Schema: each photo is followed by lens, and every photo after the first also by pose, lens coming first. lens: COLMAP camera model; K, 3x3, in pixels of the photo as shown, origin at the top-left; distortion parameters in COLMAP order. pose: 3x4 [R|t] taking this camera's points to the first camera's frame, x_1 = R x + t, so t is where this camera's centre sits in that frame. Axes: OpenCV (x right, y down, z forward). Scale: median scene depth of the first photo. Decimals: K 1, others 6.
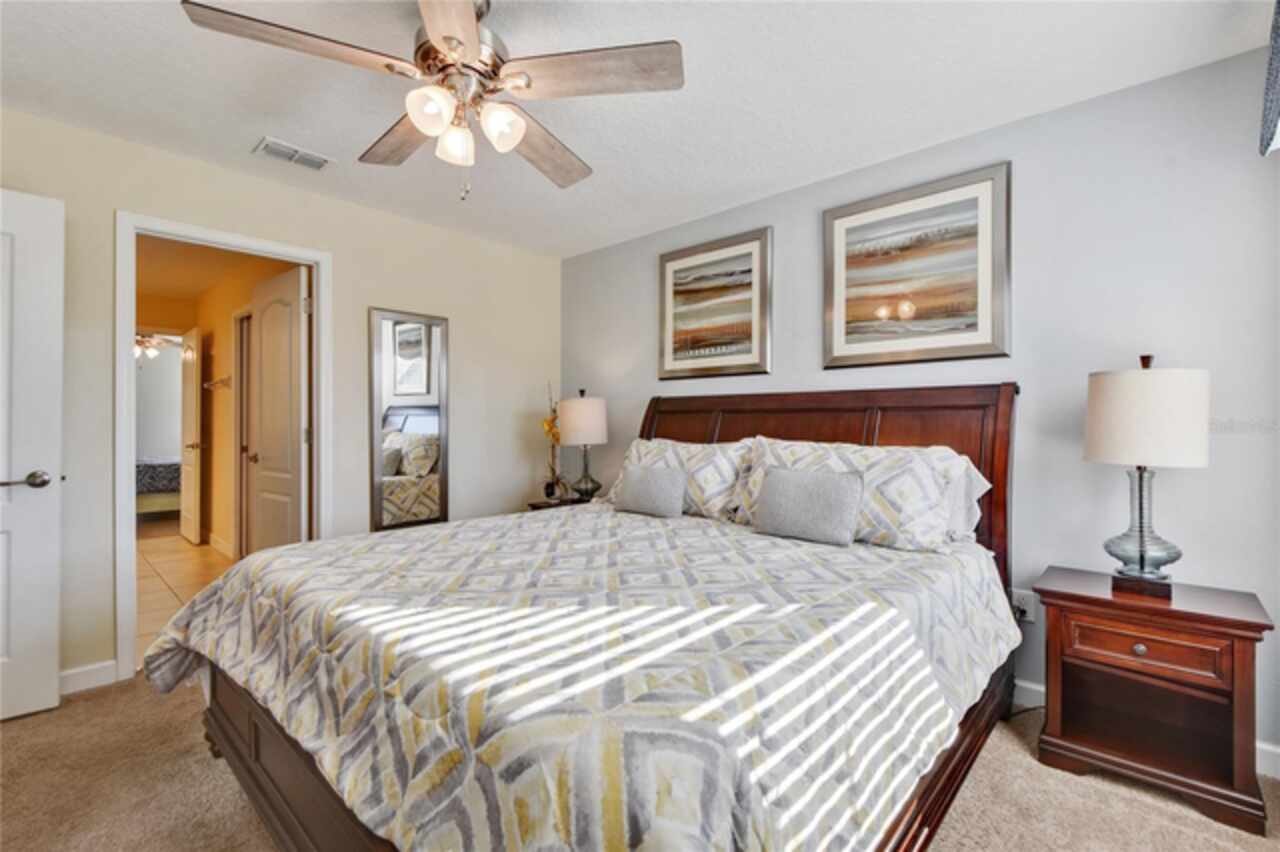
lens RADIAL K [[565.7, 0, 639.1], [0, 565.7, 420.9], [0, 0, 1]] dist [0.000702, -0.000165]
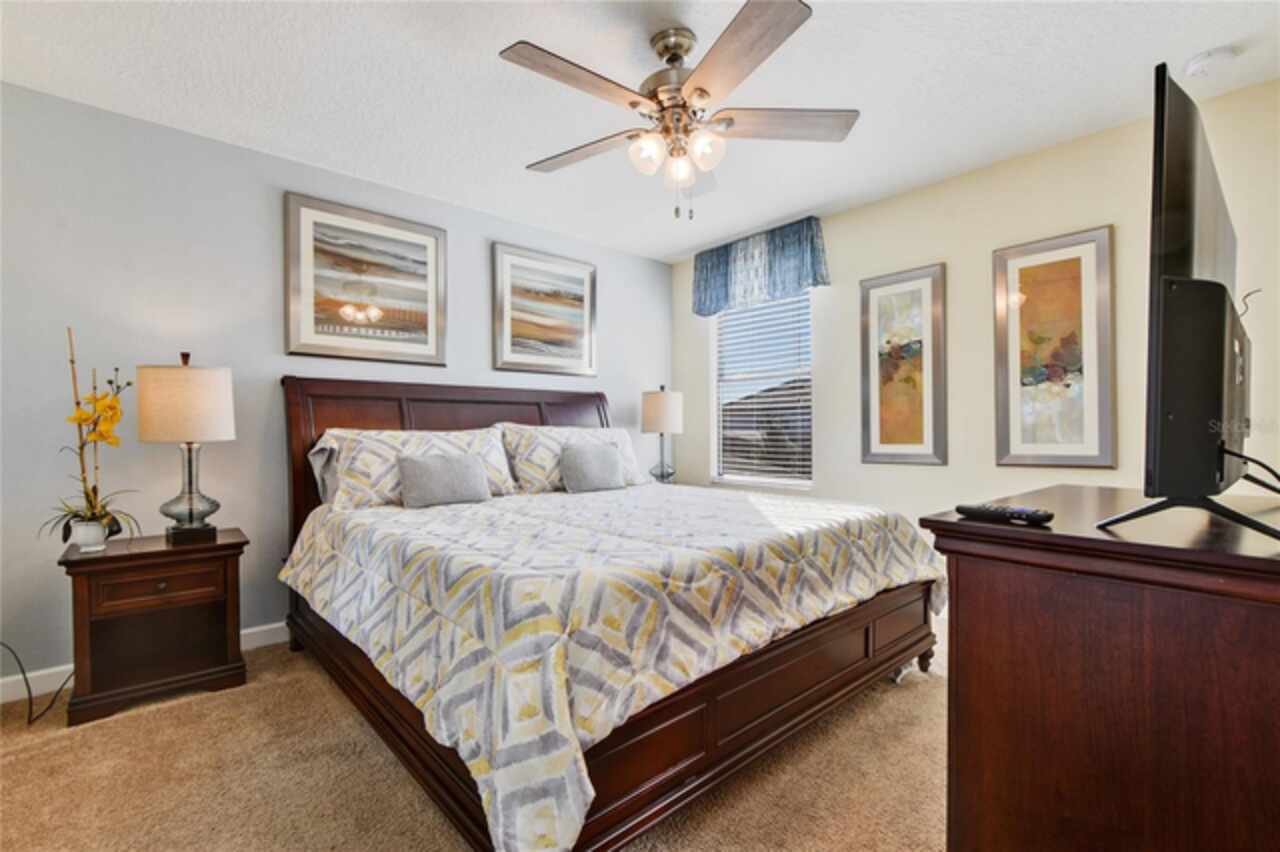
lens RADIAL K [[565.7, 0, 638.5], [0, 565.7, 434.0], [0, 0, 1]] dist [0.000702, -0.000165]
pose [[0.092053, -0.013161, 0.995667, -0.804273], [-0.006368, 0.999884, 0.013806, 0.027186], [-0.995734, -0.007611, 0.091958, 0.525910]]
